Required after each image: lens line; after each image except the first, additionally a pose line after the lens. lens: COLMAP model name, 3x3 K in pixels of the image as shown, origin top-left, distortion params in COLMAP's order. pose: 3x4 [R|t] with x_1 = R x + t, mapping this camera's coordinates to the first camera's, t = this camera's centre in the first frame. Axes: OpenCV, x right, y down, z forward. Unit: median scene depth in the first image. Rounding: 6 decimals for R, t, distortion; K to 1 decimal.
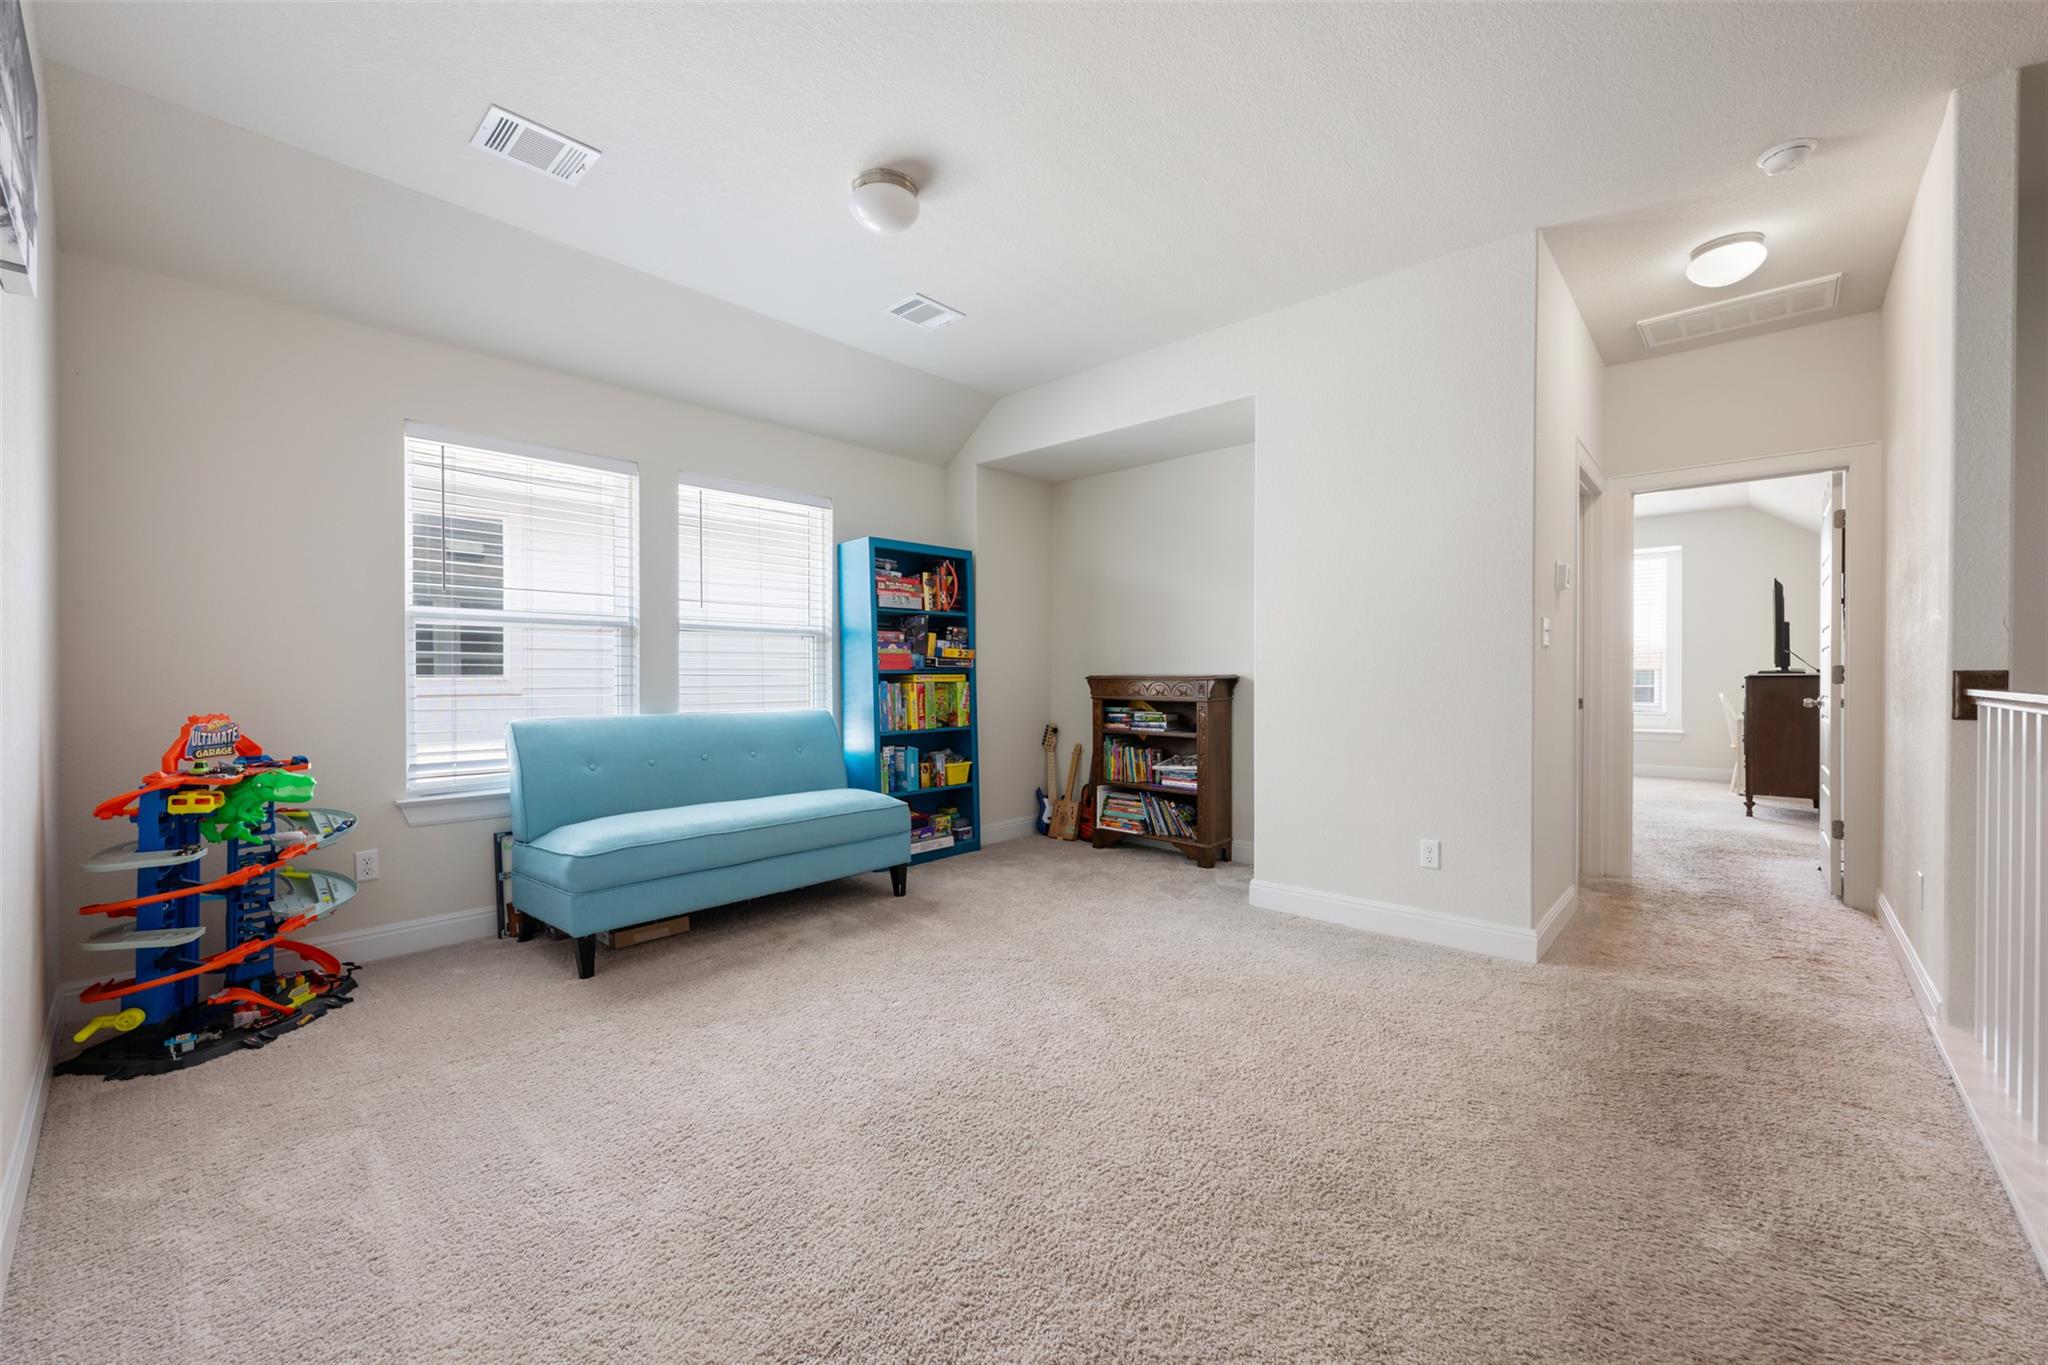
lens RADIAL K [[810.3, 0, 1026.3], [0, 810.3, 673.1], [0, 0, 1]] dist [-0.000928, -0.000023]
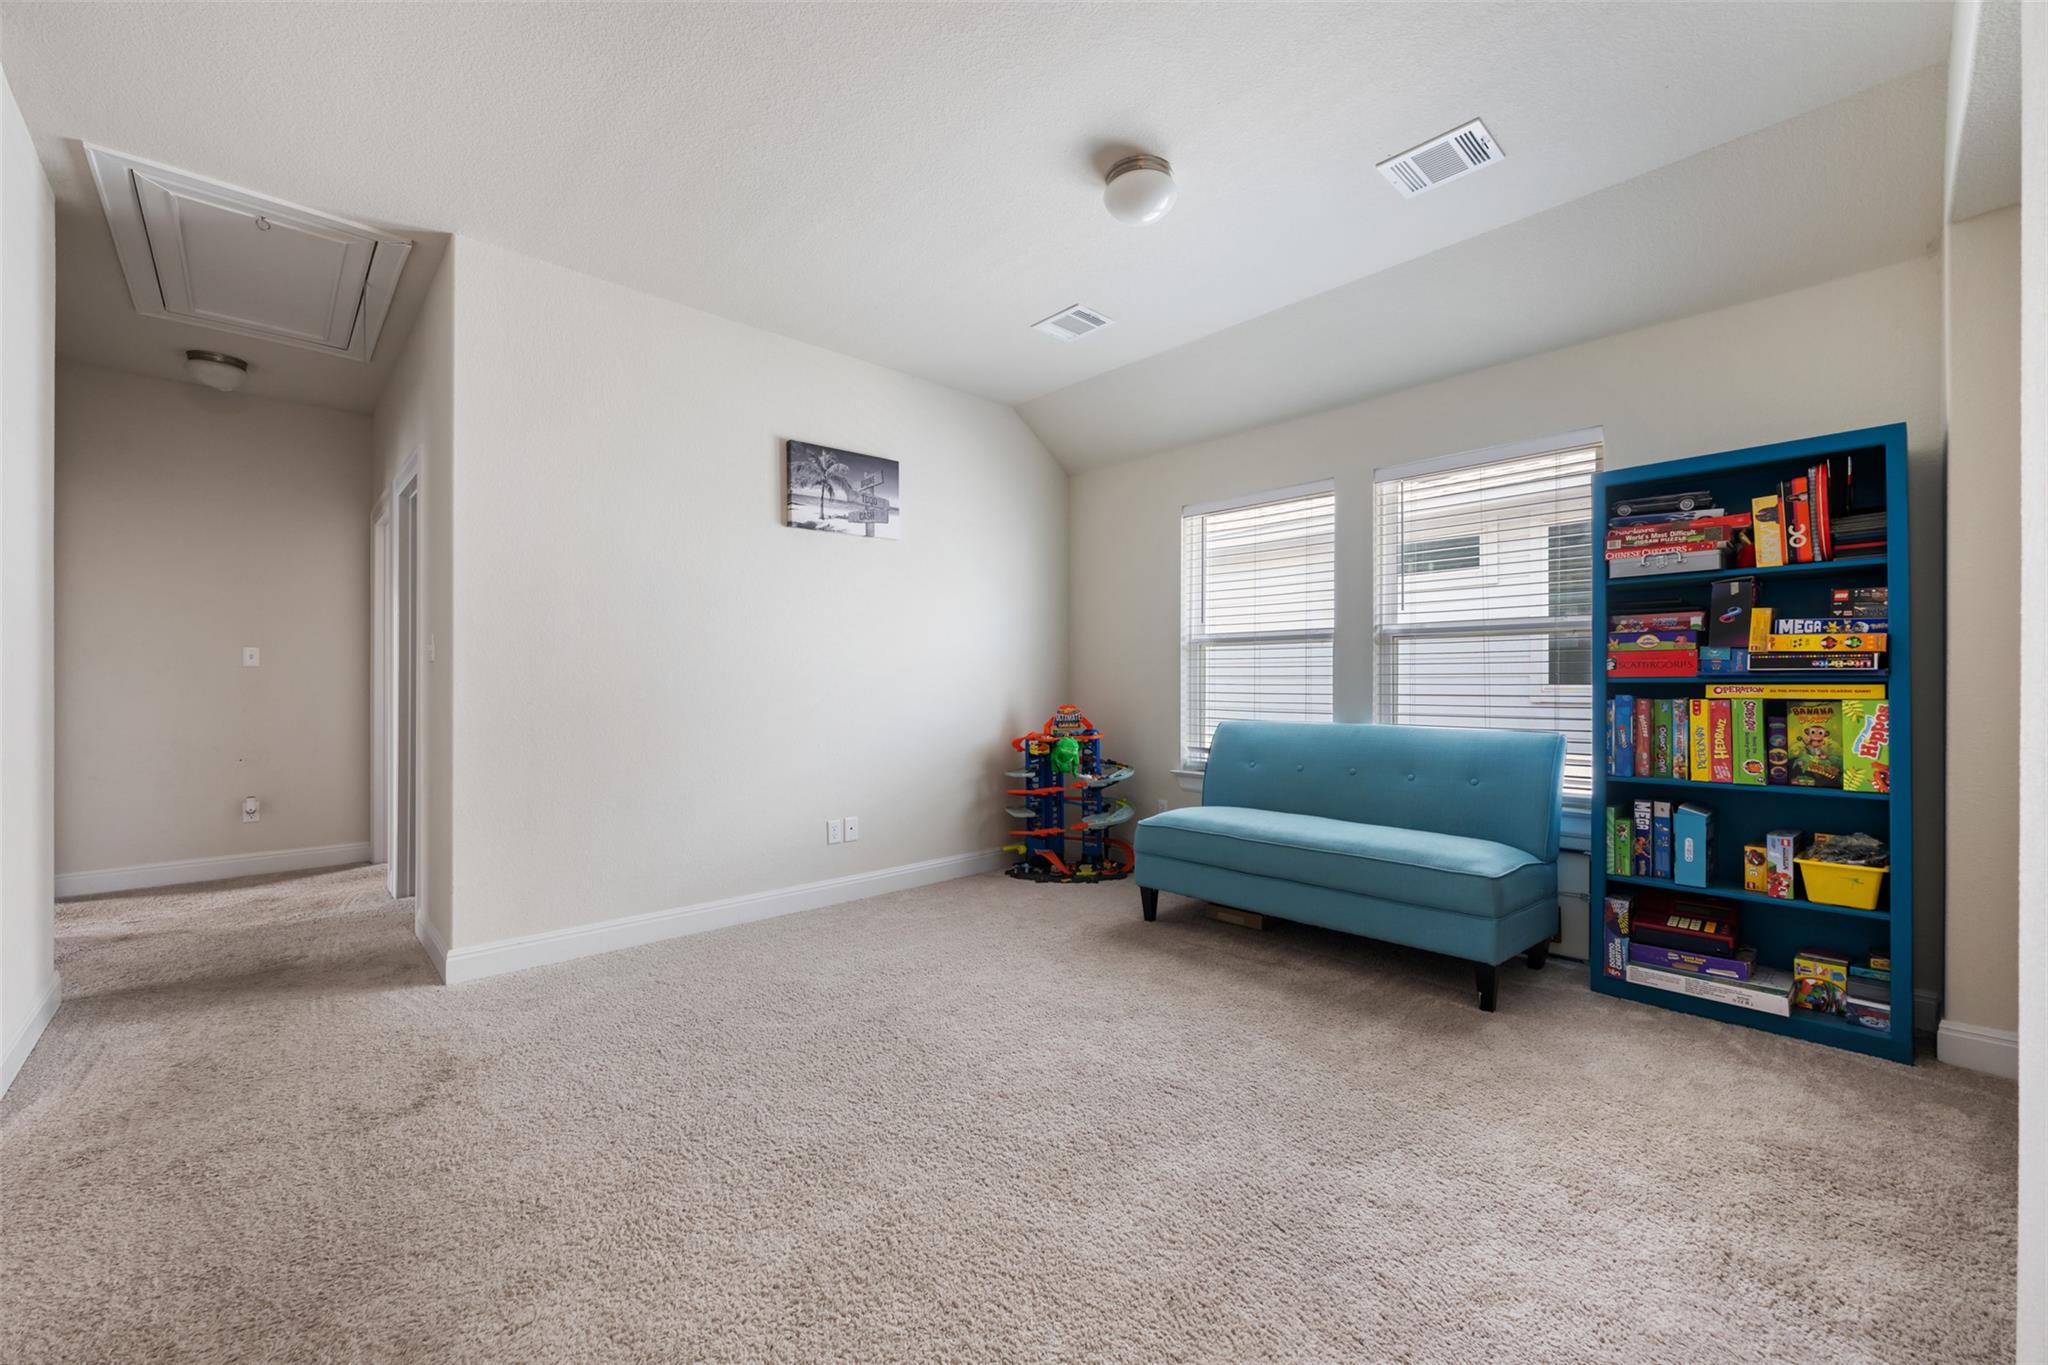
lens RADIAL K [[810.3, 0, 1016.4], [0, 810.3, 678.9], [0, 0, 1]] dist [-0.000928, -0.000023]
pose [[-0.081511, -0.002555, -0.996669, 0.663533], [0.003863, 0.999988, -0.002880, -0.003610], [0.996665, -0.004085, -0.081500, 0.788668]]
